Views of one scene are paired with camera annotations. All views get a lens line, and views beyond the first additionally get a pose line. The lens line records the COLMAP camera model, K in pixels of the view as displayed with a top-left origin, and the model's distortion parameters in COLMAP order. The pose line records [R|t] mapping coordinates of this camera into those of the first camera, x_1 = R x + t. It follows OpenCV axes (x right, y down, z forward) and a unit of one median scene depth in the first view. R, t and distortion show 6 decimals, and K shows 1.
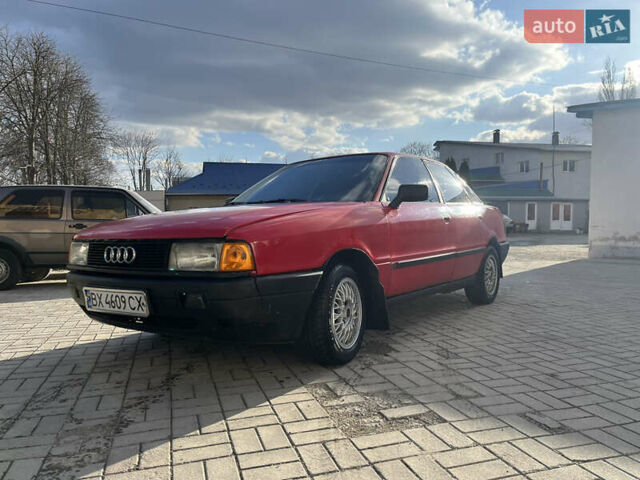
lens RADIAL K [[495.4, 0, 321.7], [0, 495.4, 236.8], [0, 0, 1]] dist [0.059224, -0.089411]
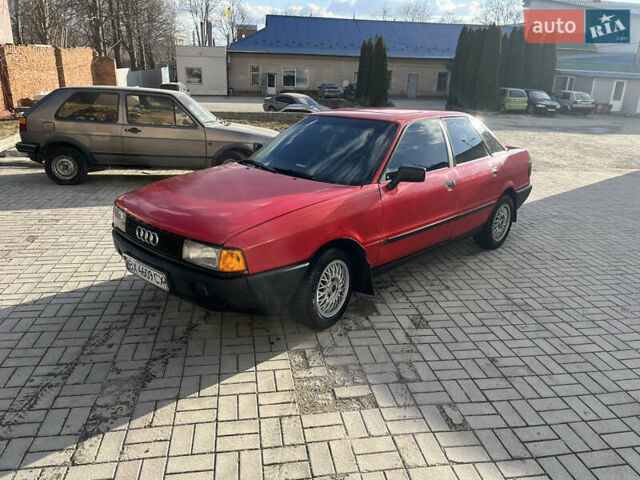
lens RADIAL K [[495.4, 0, 322.3], [0, 495.4, 241.9], [0, 0, 1]] dist [0.059224, -0.089411]
pose [[0.990181, 0.083758, -0.111922, 0.168598], [-0.048279, 0.956263, 0.288498, -0.335231], [0.131191, -0.280262, 0.950917, -0.125380]]
